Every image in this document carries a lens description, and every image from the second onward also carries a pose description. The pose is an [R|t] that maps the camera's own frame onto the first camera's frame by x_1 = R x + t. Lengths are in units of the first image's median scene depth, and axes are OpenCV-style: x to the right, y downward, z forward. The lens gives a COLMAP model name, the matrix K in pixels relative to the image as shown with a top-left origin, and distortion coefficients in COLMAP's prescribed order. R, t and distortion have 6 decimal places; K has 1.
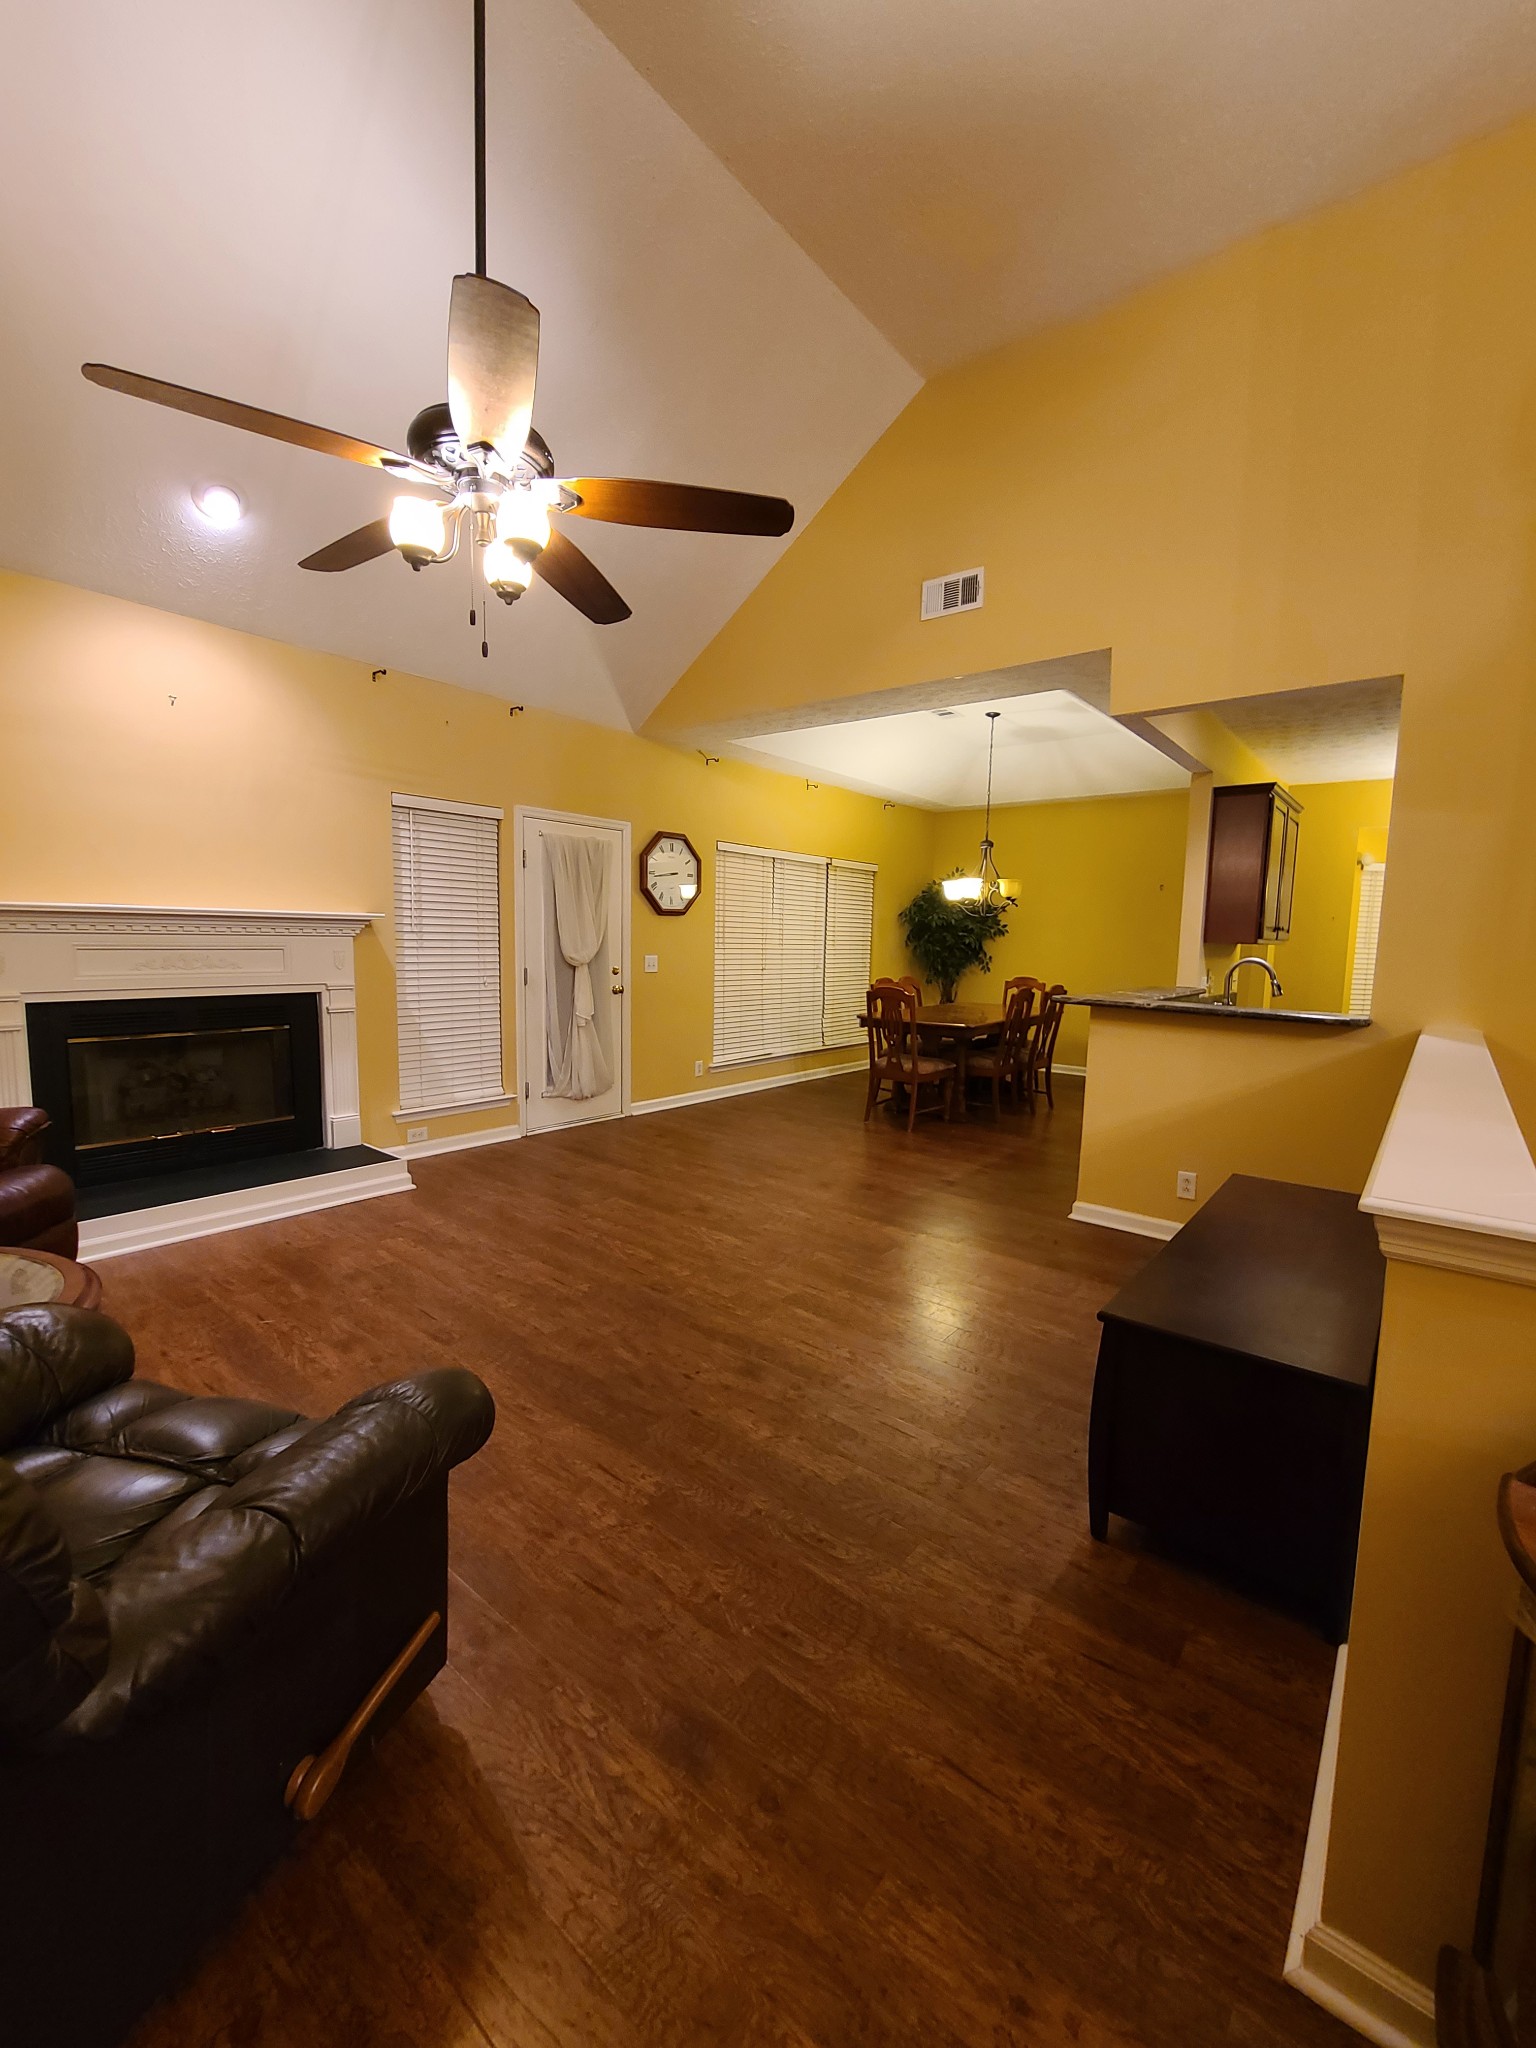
lens RADIAL K [[841.9, 0, 779.1], [0, 841.9, 1027.5], [0, 0, 1]] dist [-0.007545, 0.002847]
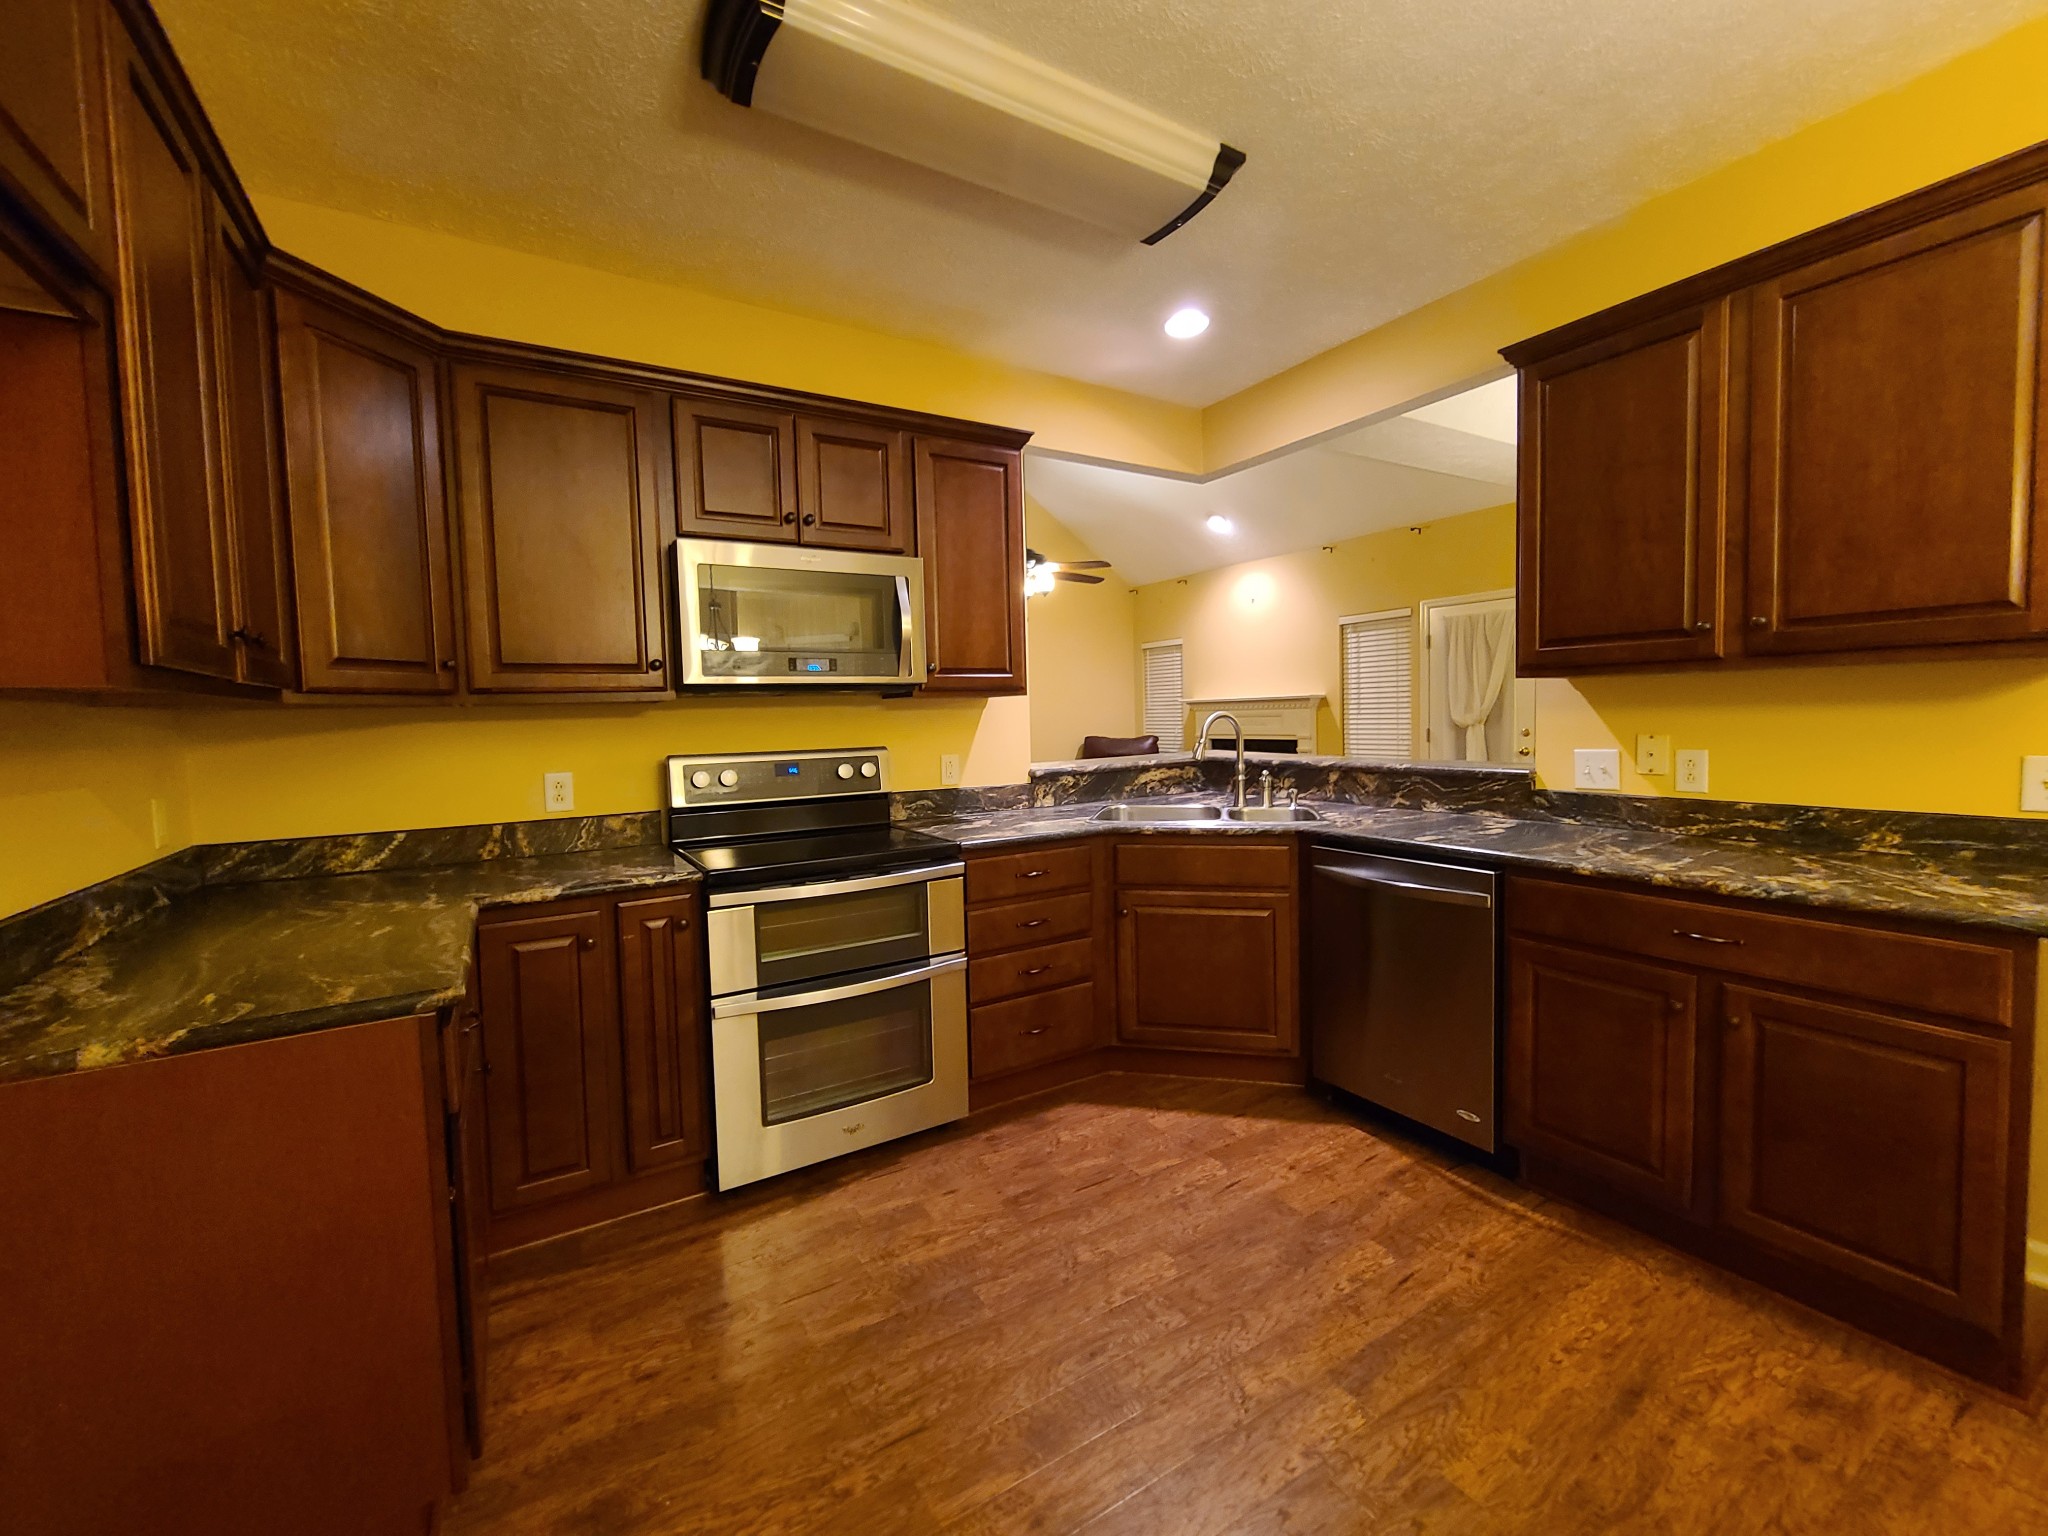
lens RADIAL K [[841.9, 0, 1033.5], [0, 841.9, 757.9], [0, 0, 1]] dist [-0.007545, 0.002847]
pose [[-0.333754, 0.034973, -0.942011, 1.213119], [-0.079805, 0.994676, 0.065203, -0.070220], [0.939276, 0.096939, -0.329186, 0.981873]]
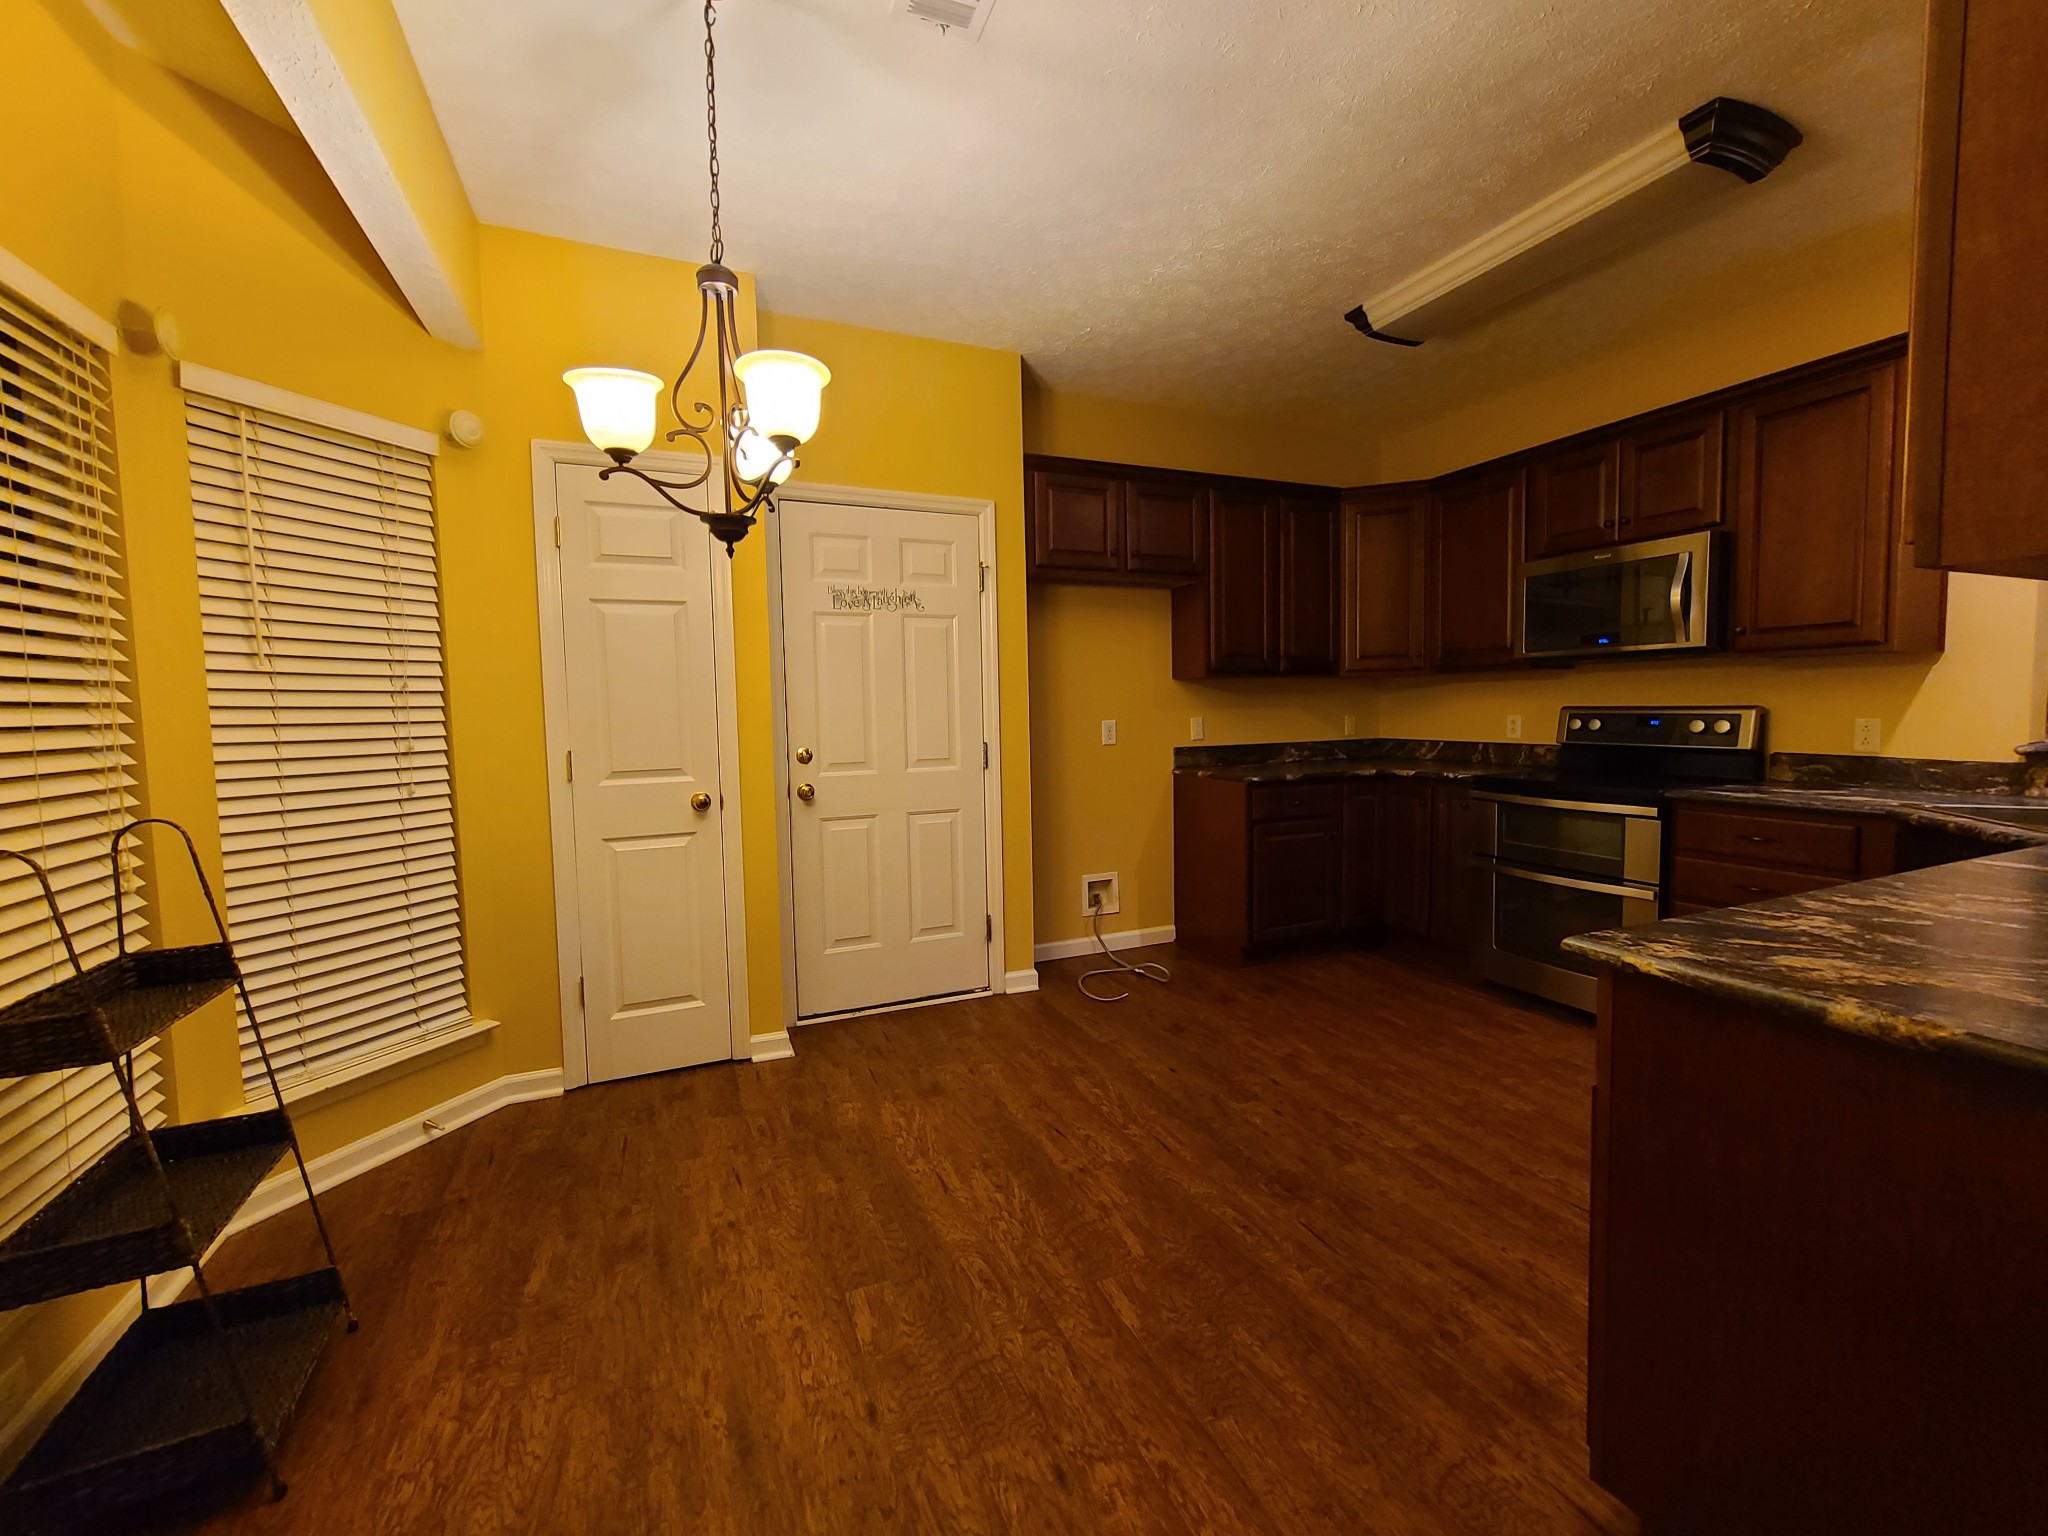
lens RADIAL K [[841.9, 0, 1029.7], [0, 841.9, 761.3], [0, 0, 1]] dist [-0.007545, 0.002847]
pose [[-0.886157, -0.038402, 0.461791, 0.842470], [0.044439, 0.984924, 0.167183, -0.121052], [-0.461249, 0.168672, -0.871091, 1.513252]]
